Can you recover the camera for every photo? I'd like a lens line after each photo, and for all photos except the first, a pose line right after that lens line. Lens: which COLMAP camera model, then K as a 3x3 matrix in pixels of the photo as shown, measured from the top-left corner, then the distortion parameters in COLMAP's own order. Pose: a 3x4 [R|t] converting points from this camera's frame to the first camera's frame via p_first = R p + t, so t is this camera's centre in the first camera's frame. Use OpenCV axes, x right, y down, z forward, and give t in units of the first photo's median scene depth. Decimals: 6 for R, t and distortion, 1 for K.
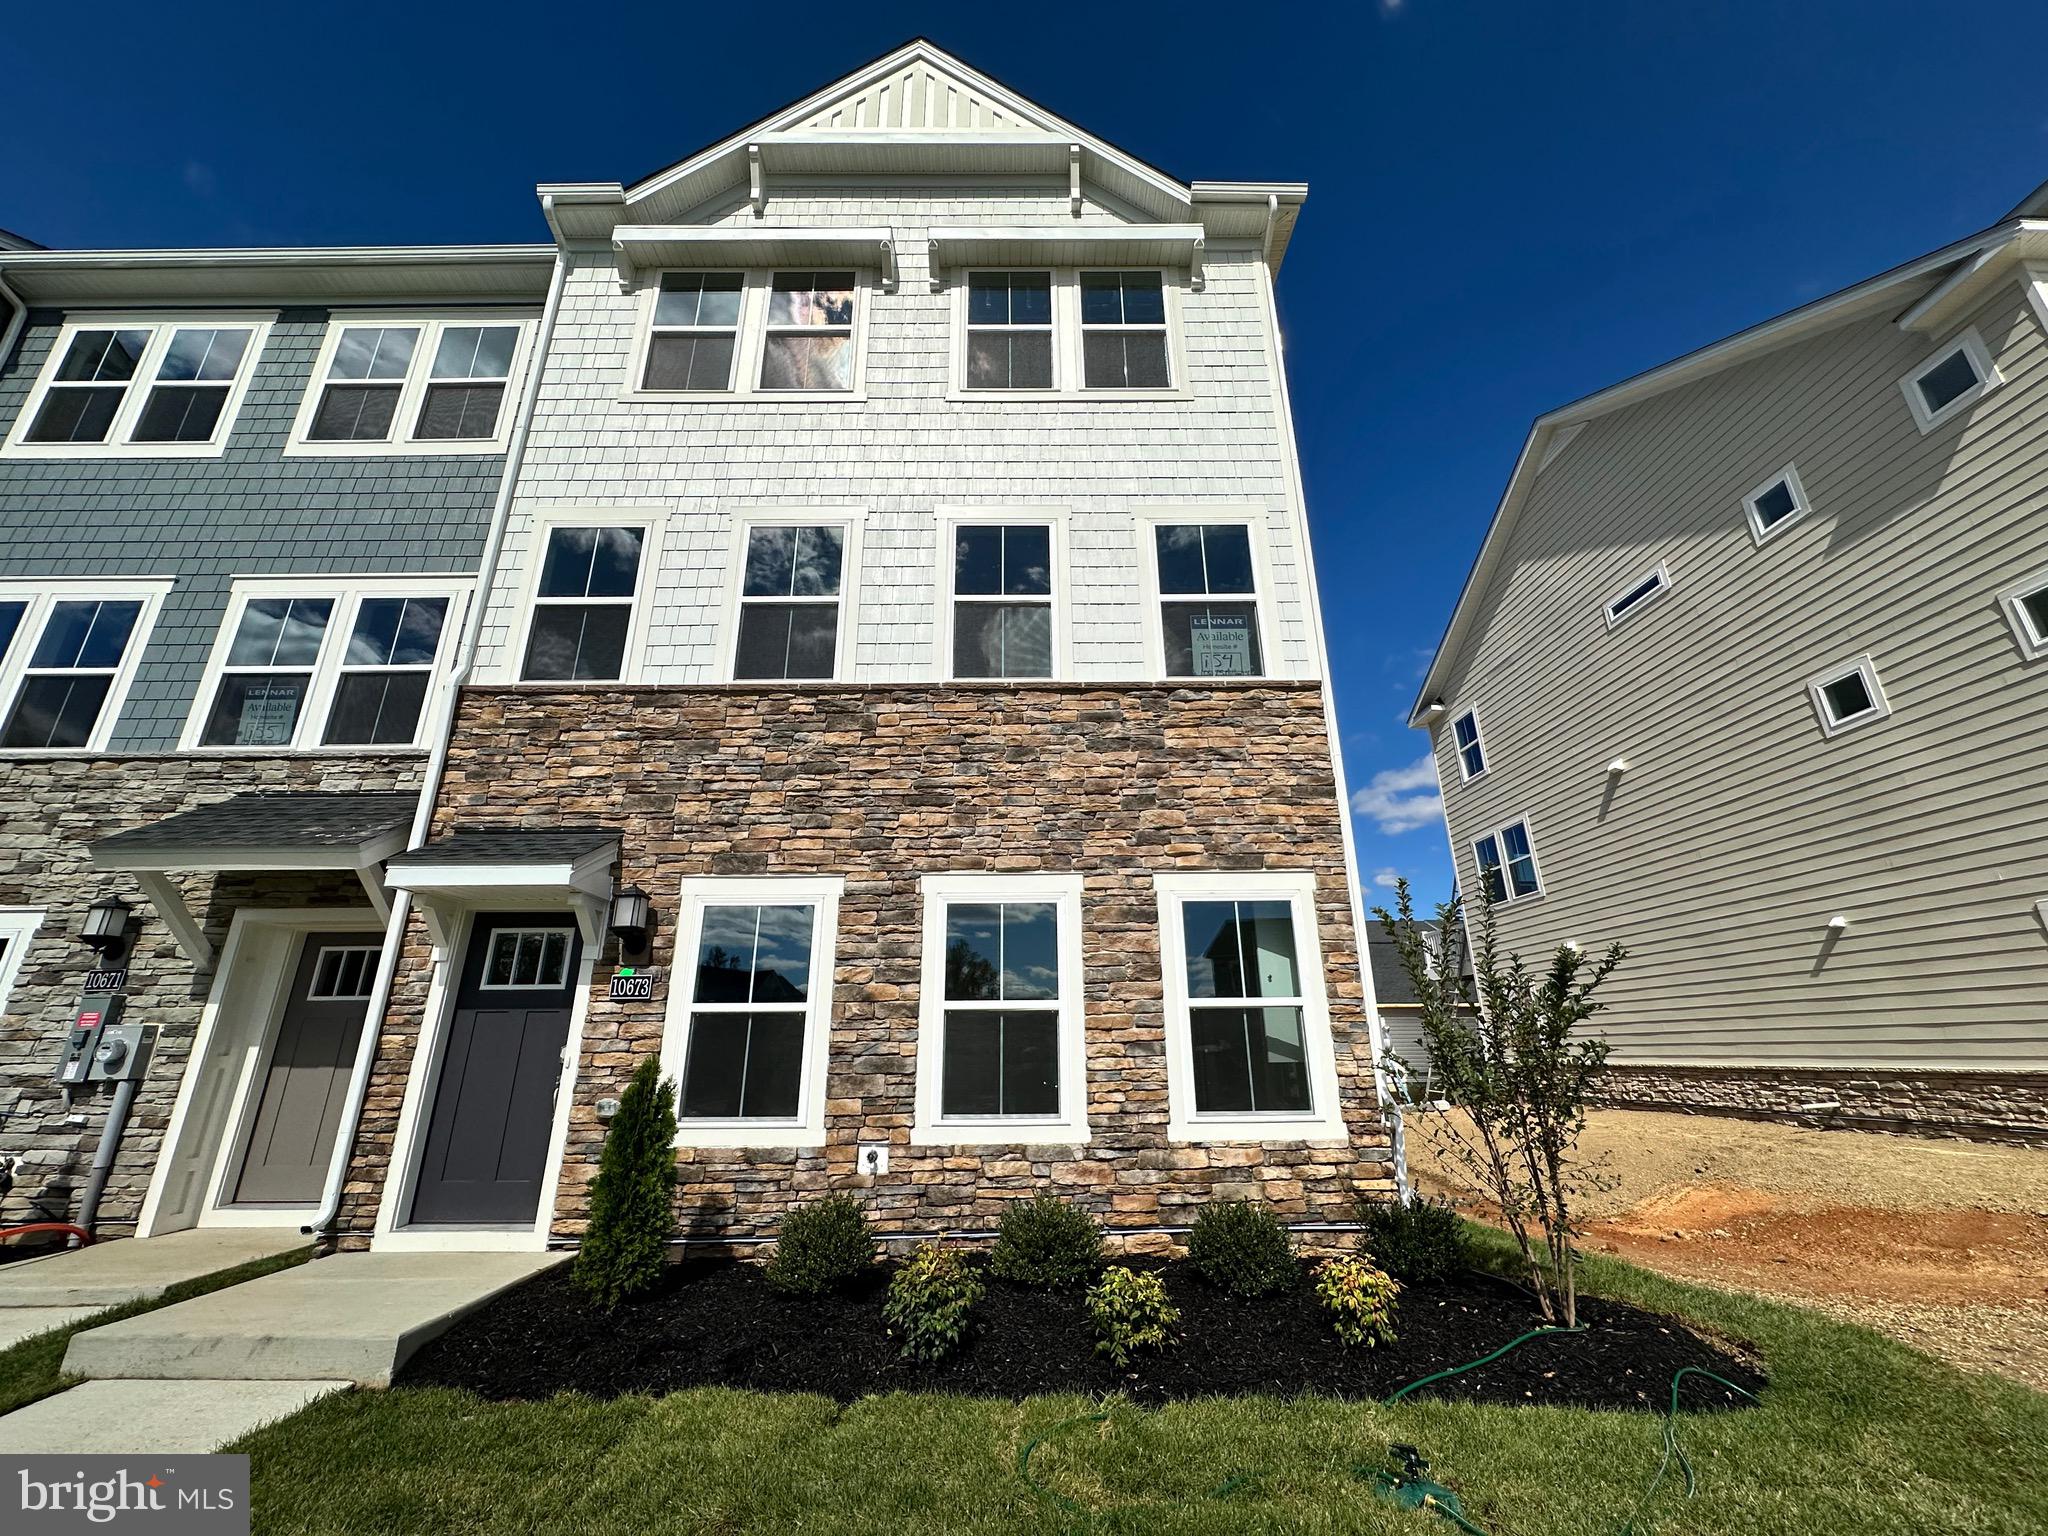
lens RADIAL K [[811.3, 0, 1025.3], [0, 811.3, 769.9], [0, 0, 1]] dist [-0.000642, 0.000186]
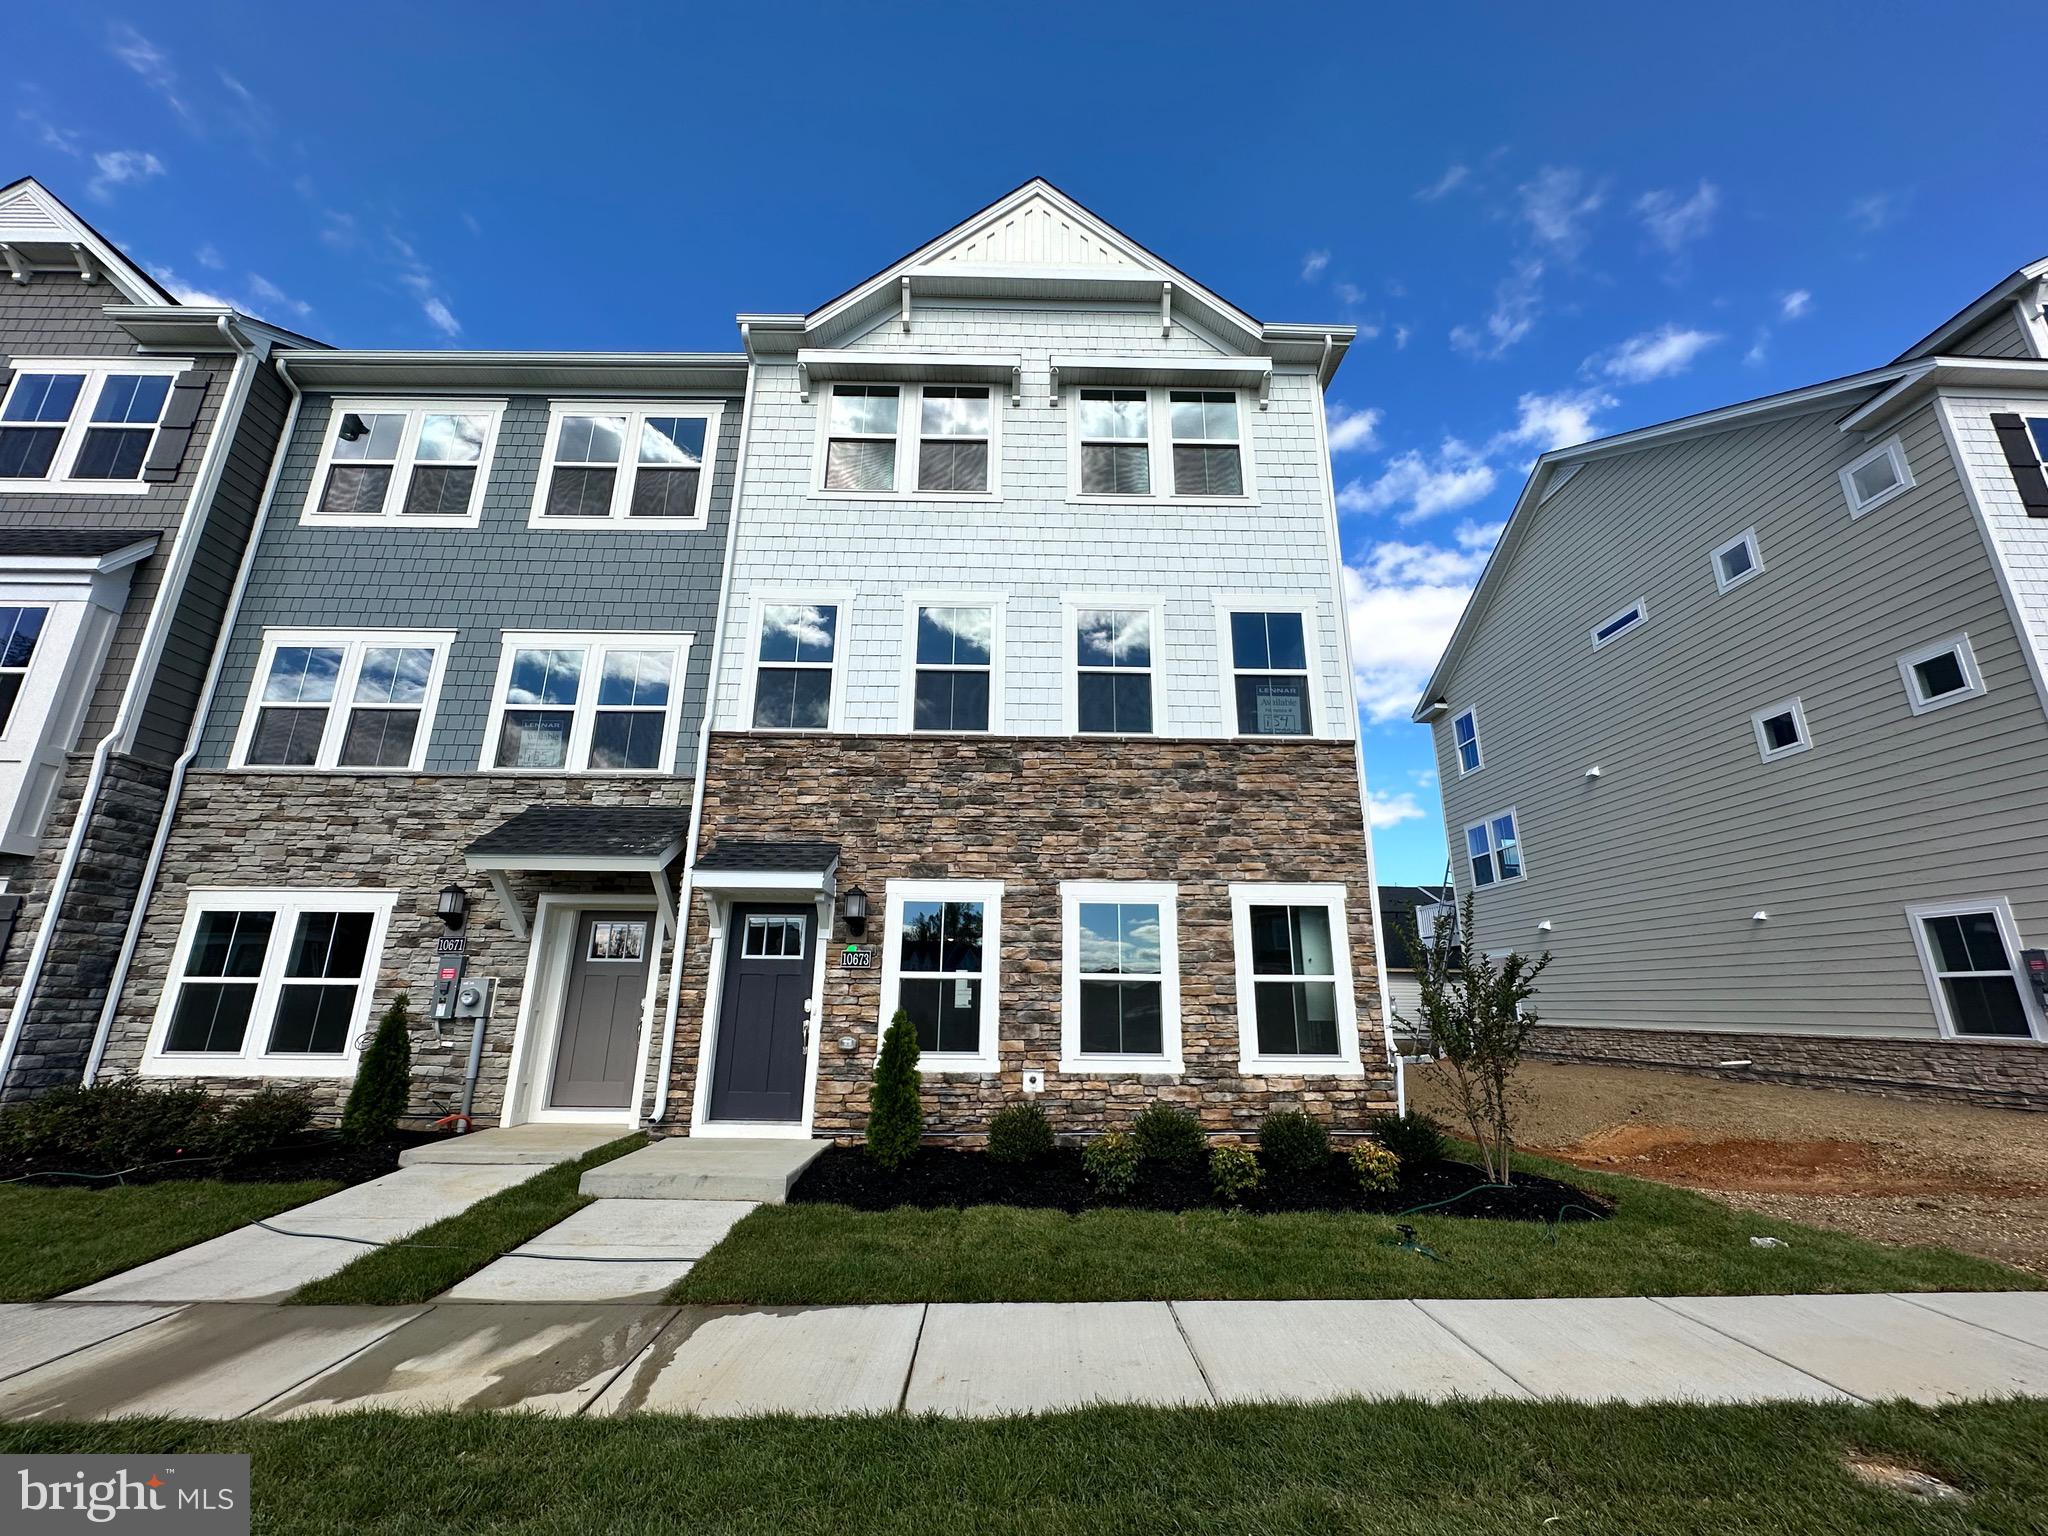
lens RADIAL K [[814.0, 0, 1025.7], [0, 814.0, 769.5], [0, 0, 1]] dist [-0.000747, 0.000358]
pose [[0.999787, 0.020212, 0.004055, -0.188858], [-0.020405, 0.998272, 0.055104, -0.130257], [-0.002934, -0.055175, 0.998472, -0.352273]]
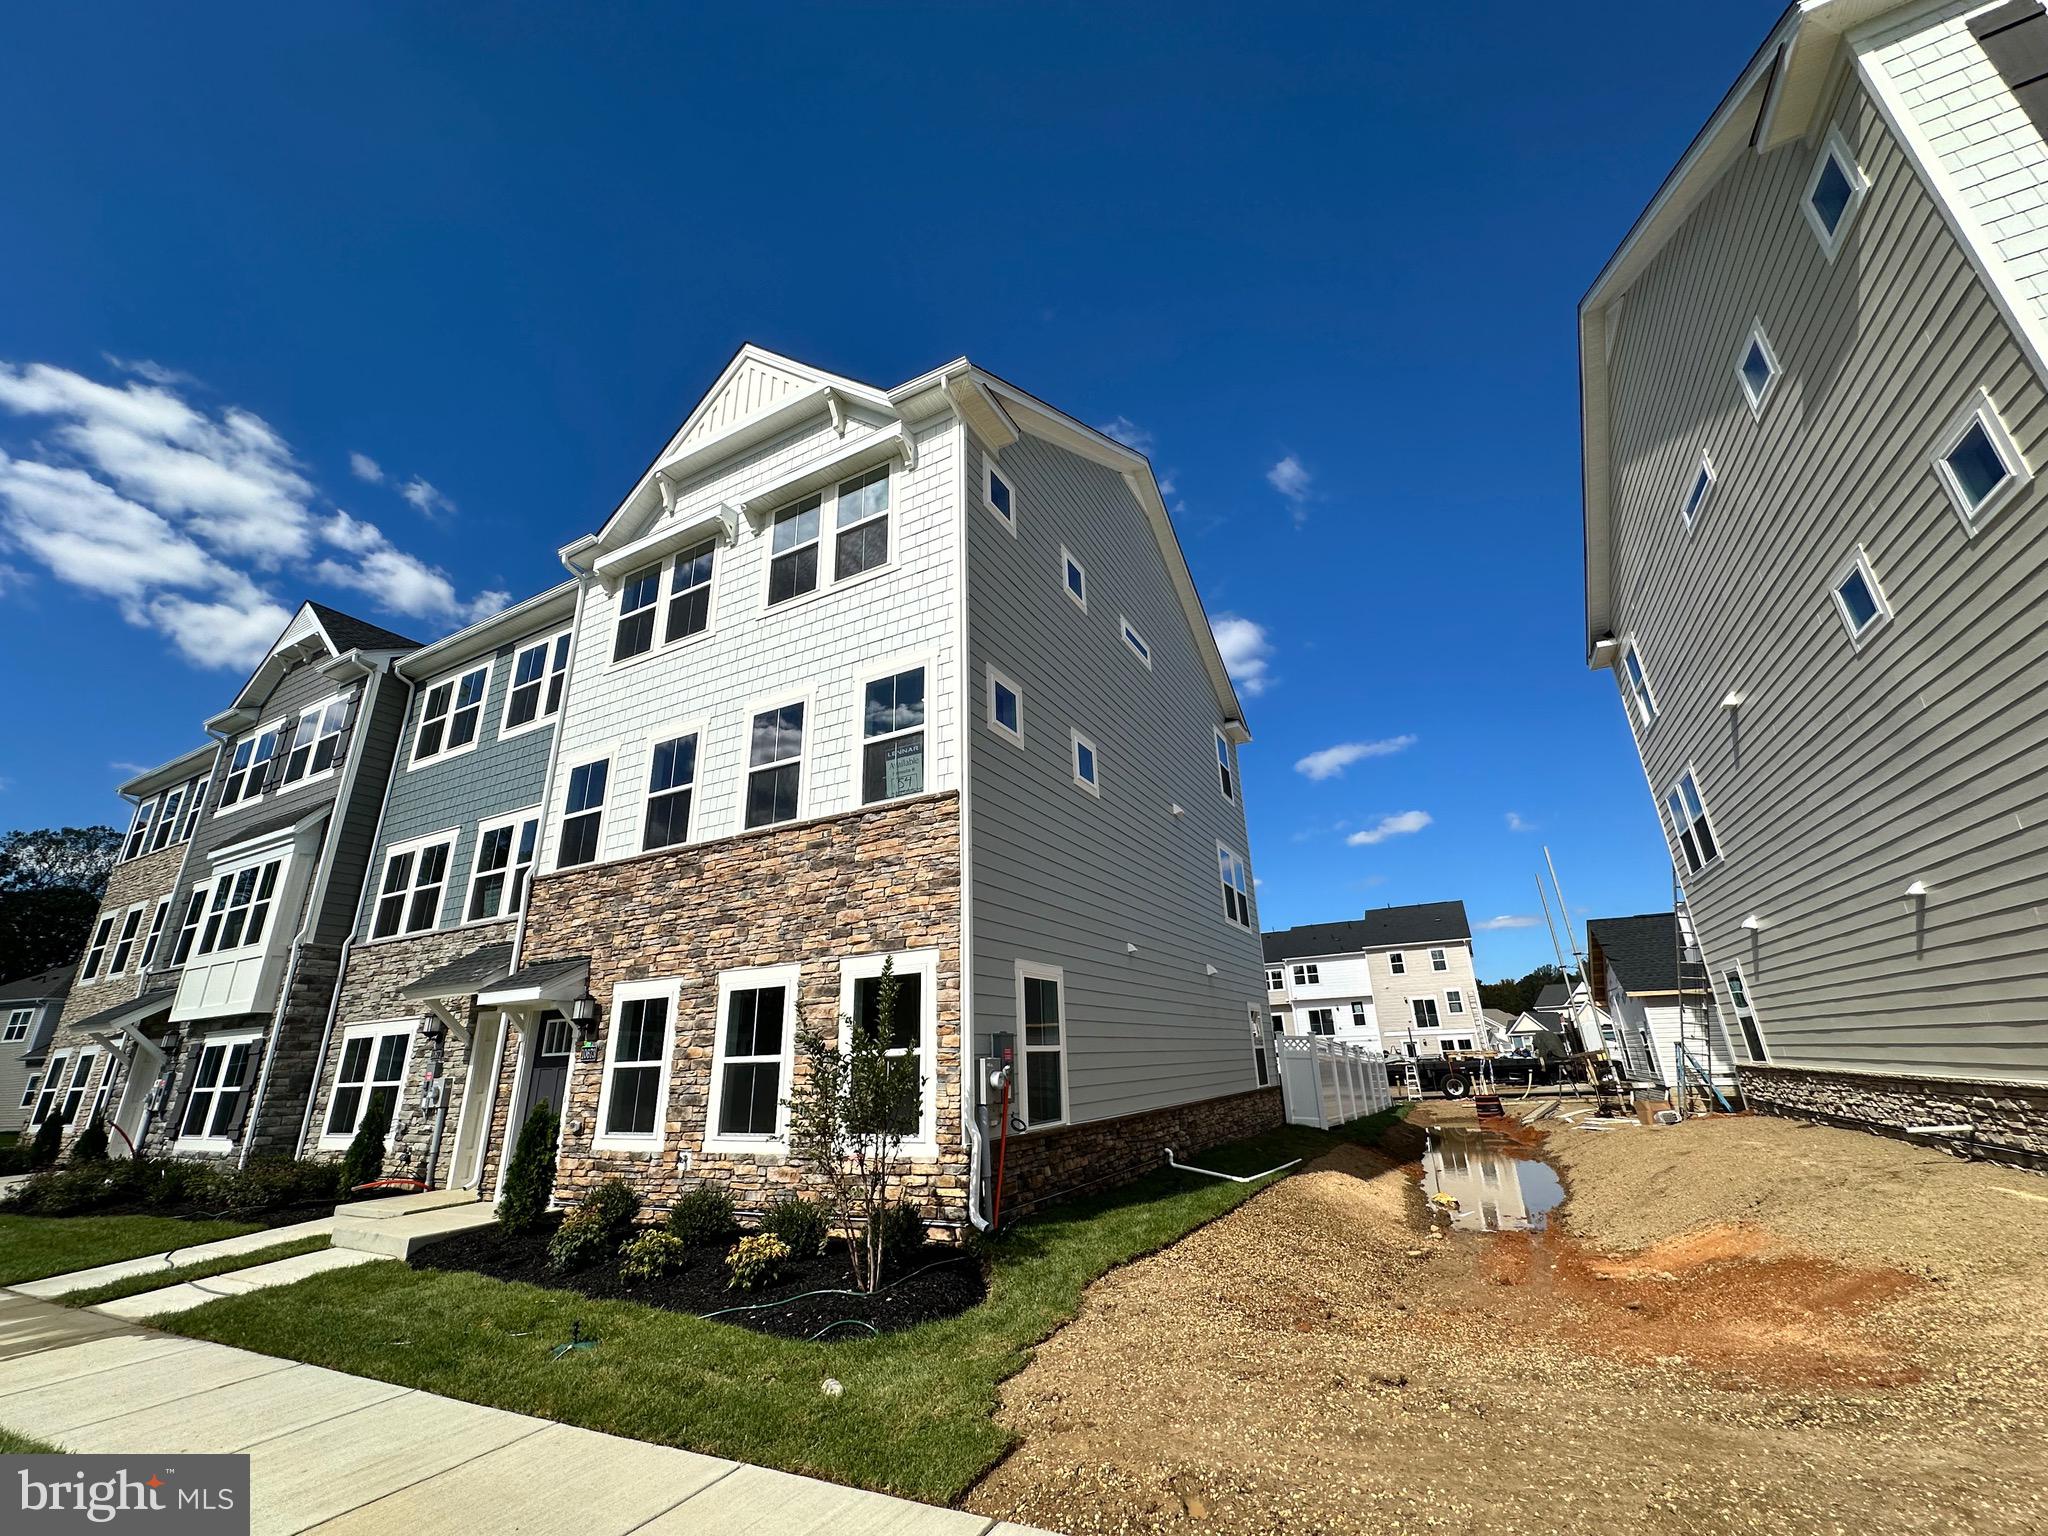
lens RADIAL K [[814.0, 0, 1025.7], [0, 814.0, 769.5], [0, 0, 1]] dist [-0.000747, 0.000358]
pose [[0.880712, -0.179514, -0.438317, 1.061782], [0.180655, 0.982753, -0.039501, -0.074382], [0.437848, -0.044395, 0.897952, -0.084428]]
